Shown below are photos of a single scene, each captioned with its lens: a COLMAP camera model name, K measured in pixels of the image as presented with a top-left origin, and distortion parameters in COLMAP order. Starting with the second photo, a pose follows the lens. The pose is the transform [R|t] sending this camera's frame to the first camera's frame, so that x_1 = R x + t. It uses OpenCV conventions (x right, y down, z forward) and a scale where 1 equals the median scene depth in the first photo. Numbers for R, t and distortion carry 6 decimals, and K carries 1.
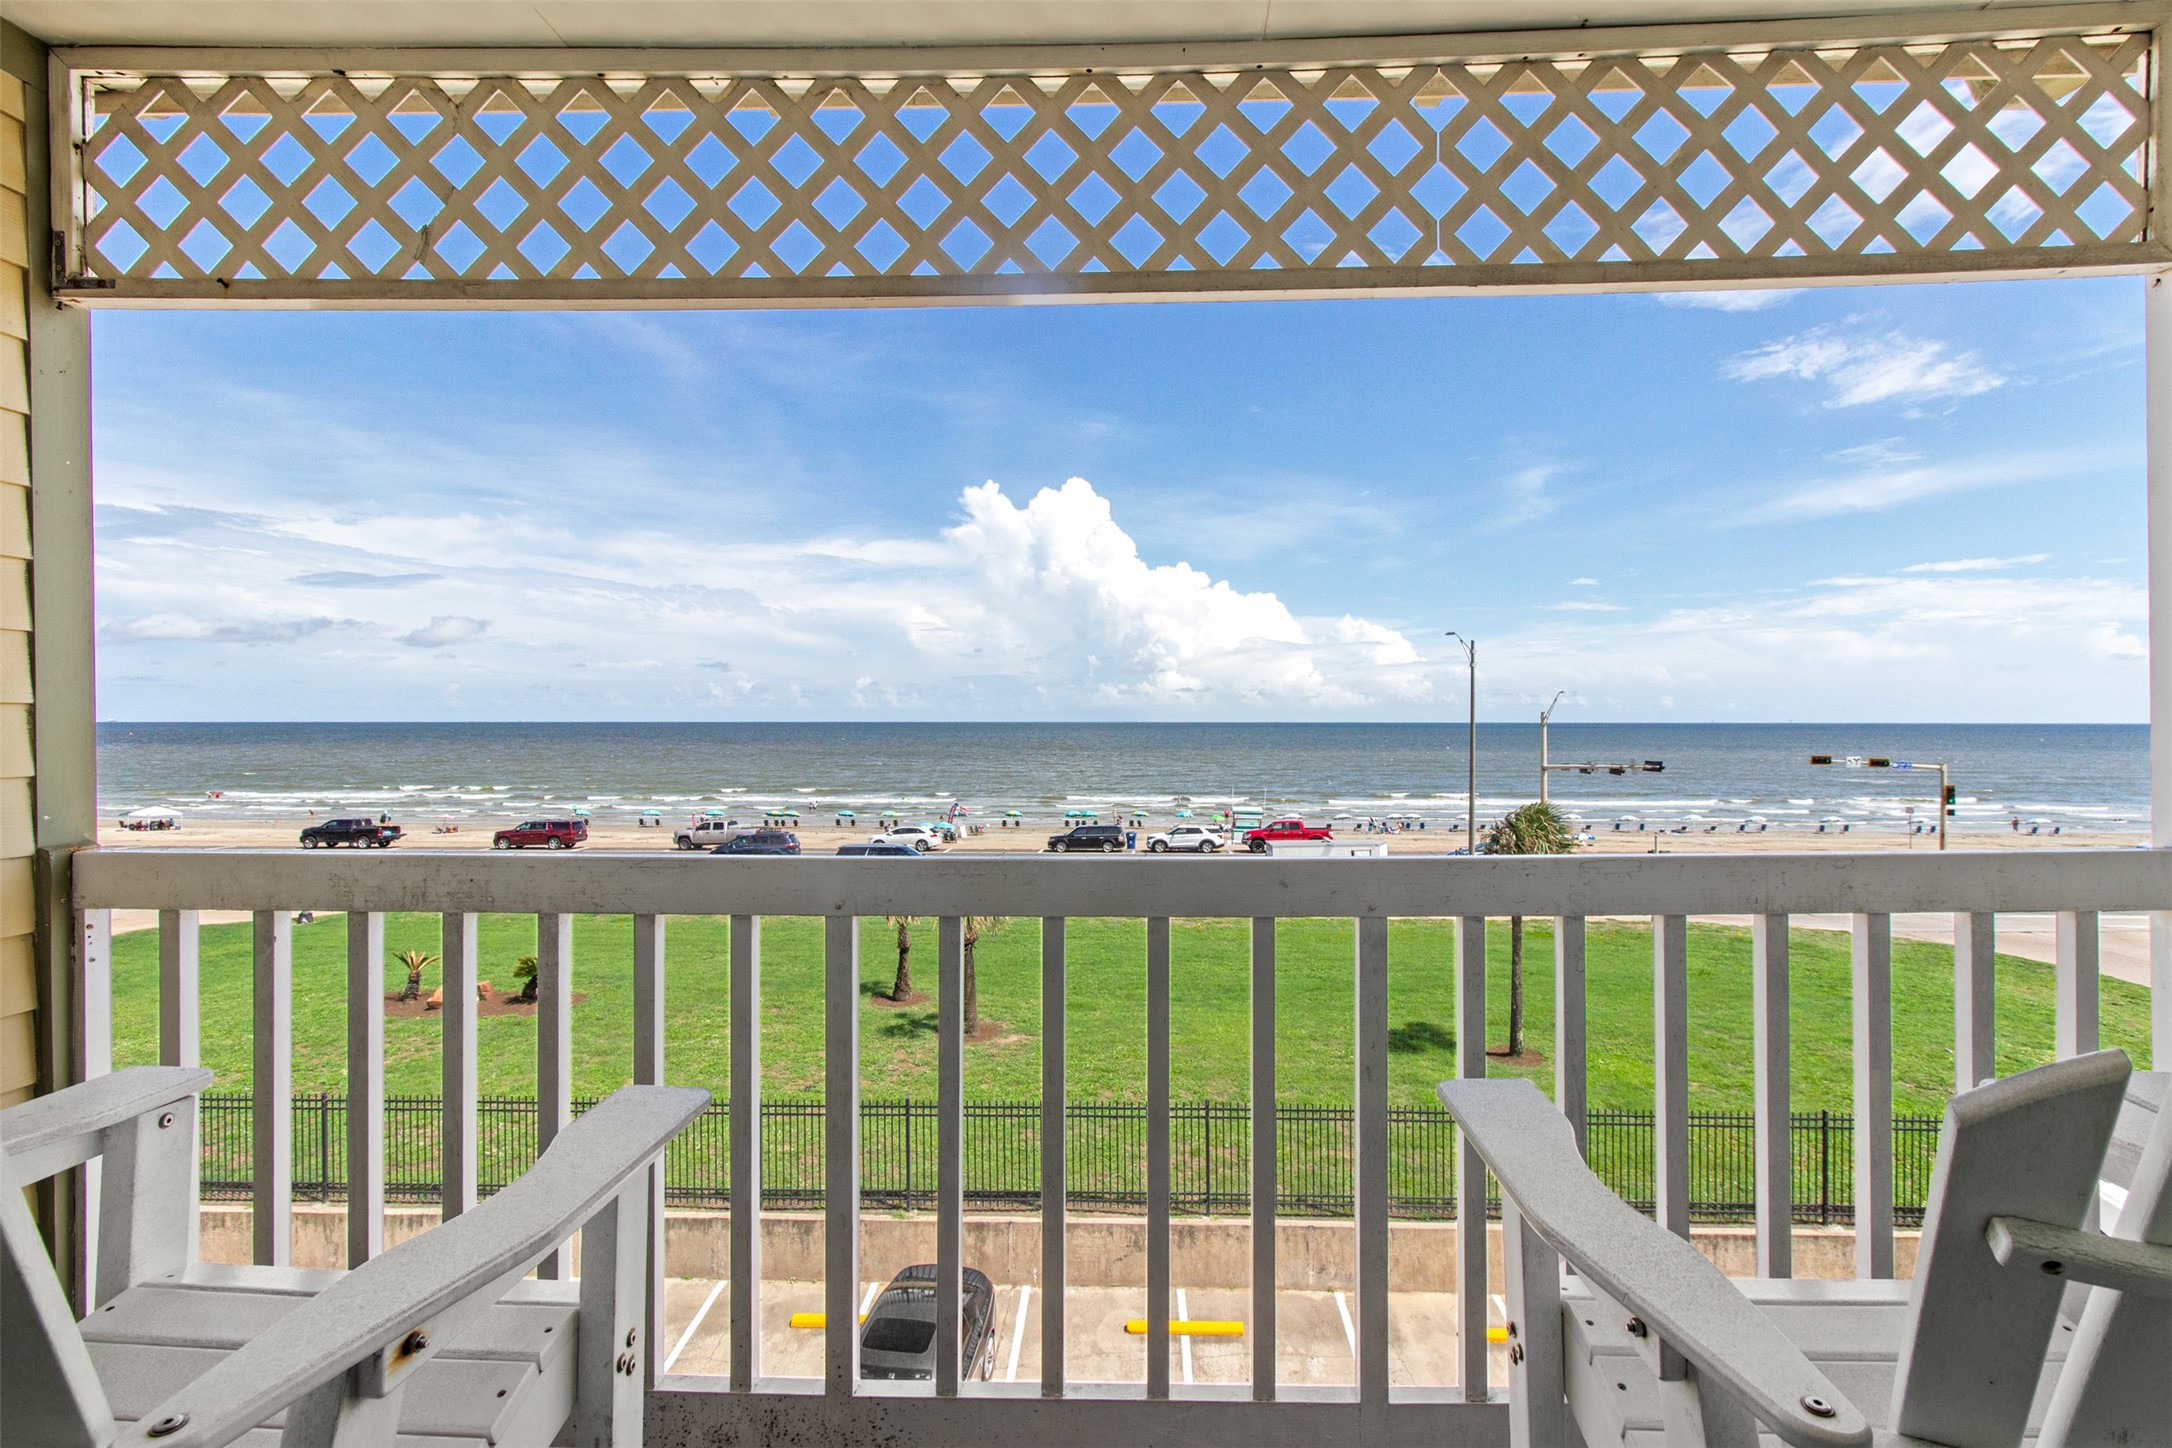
lens RADIAL K [[955.5, 0, 1086.0], [0, 955.5, 724.0], [0, 0, 1]] dist [0.001516, 0.000171]
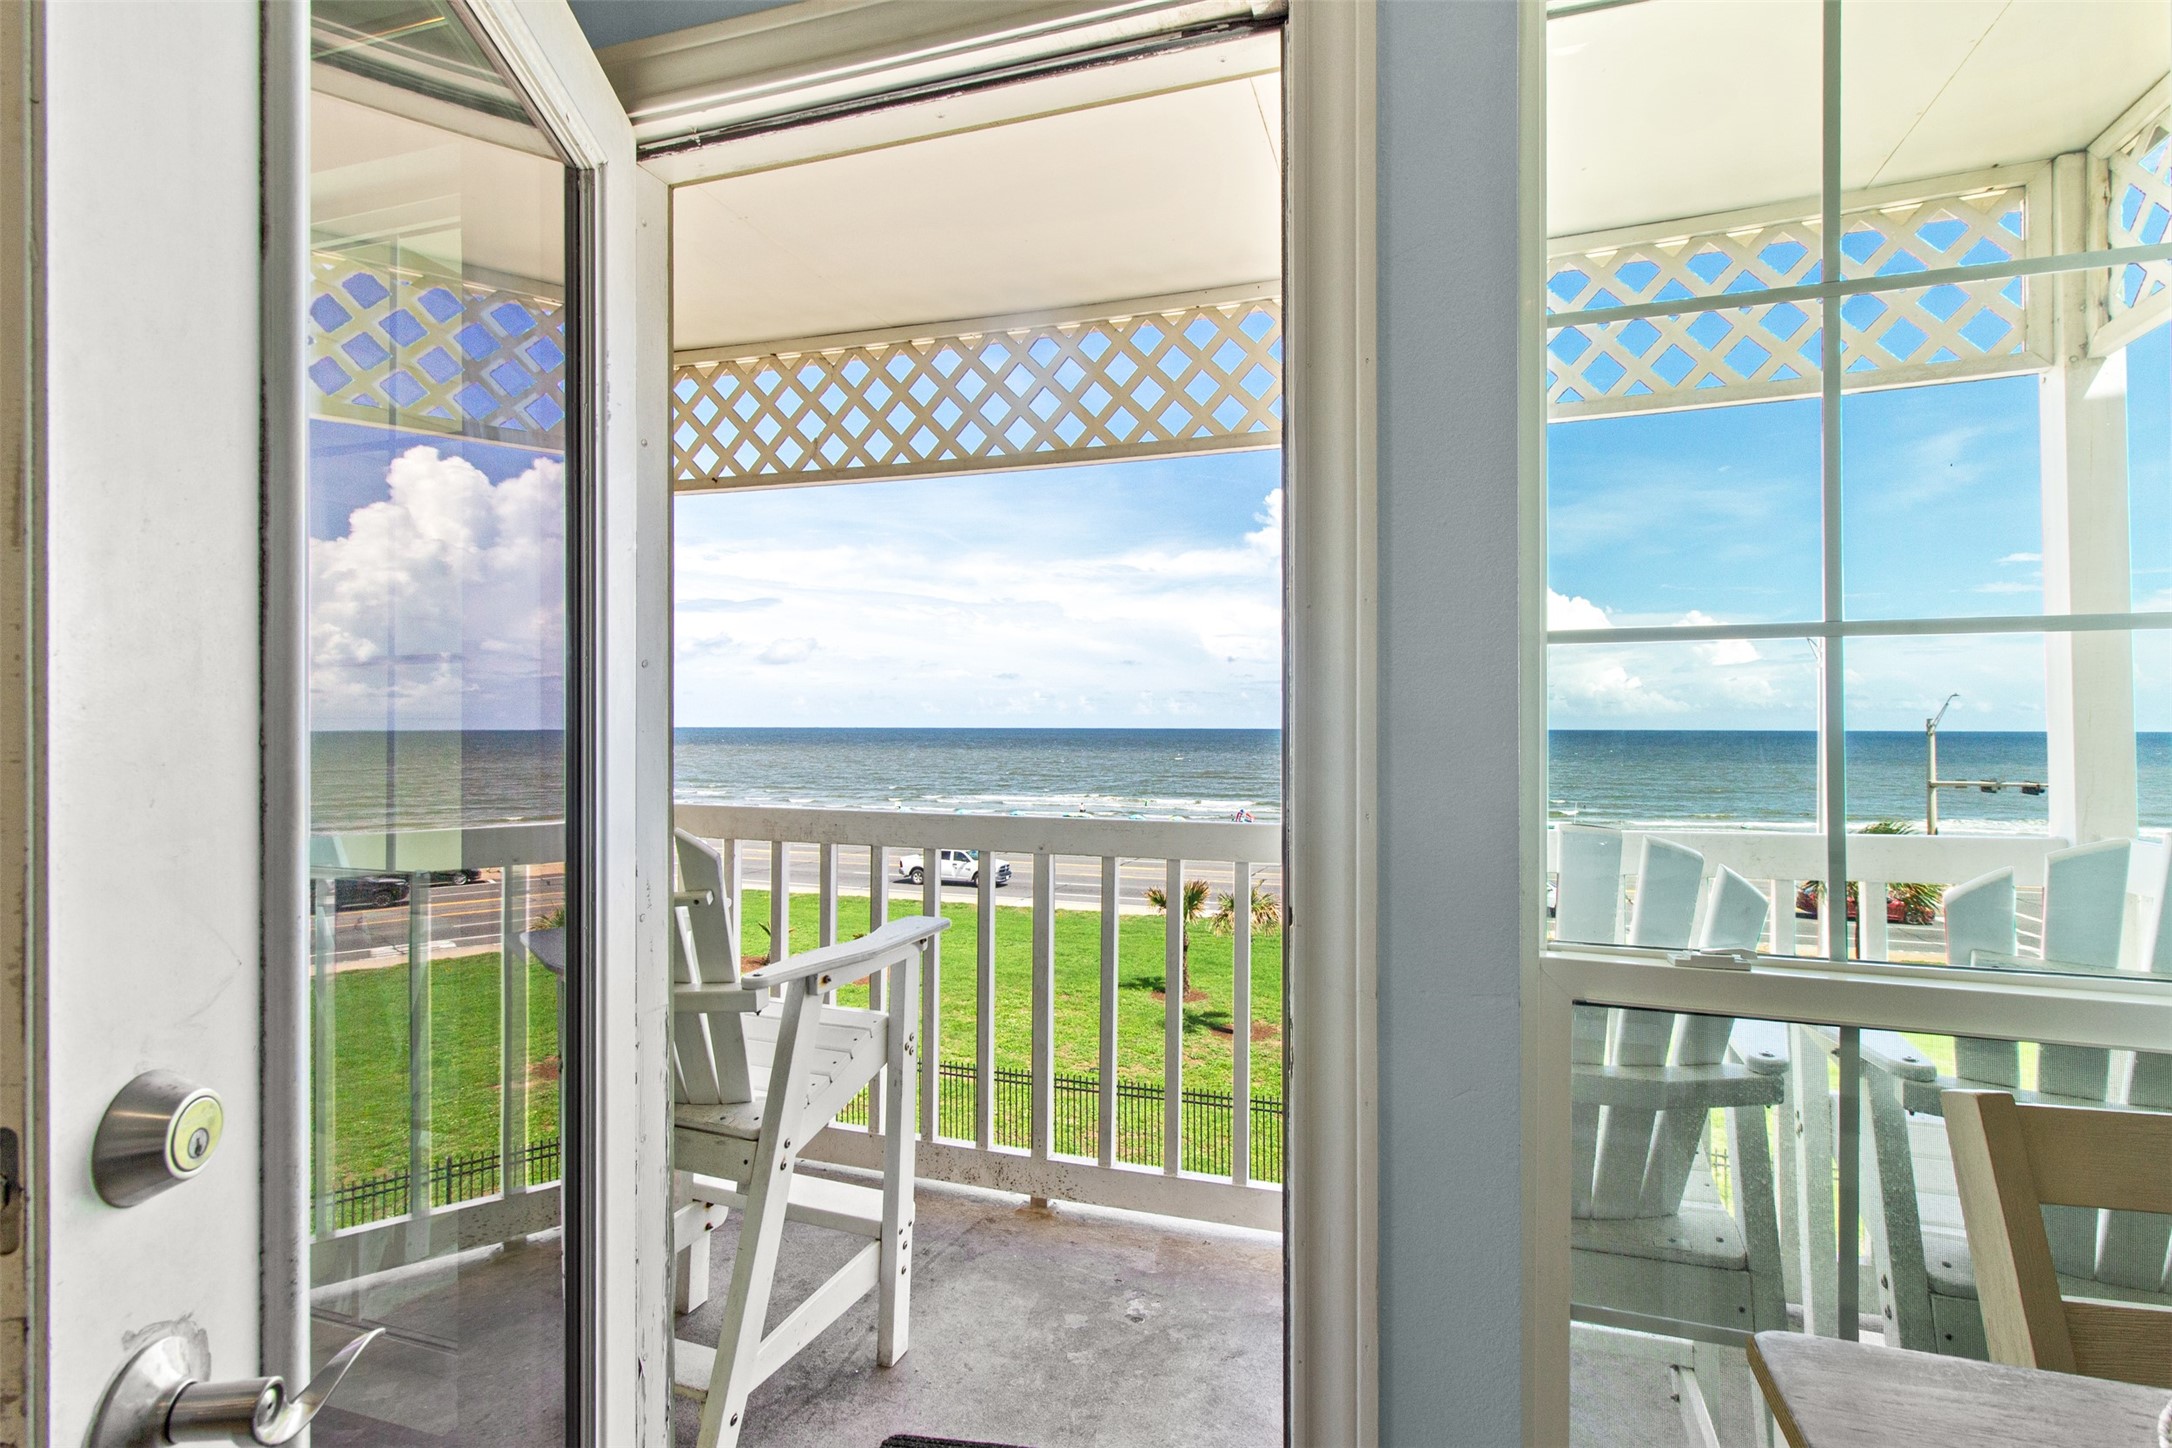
lens RADIAL K [[1007.9, 0, 1123.1], [0, 1007.9, 708.1], [0, 0, 1]] dist [0.005116, 0.000023]
pose [[0.962401, -0.002312, -0.271624, 0.320856], [-0.003611, 0.999767, -0.021302, -0.004870], [0.271610, 0.021482, 0.962168, -0.565512]]
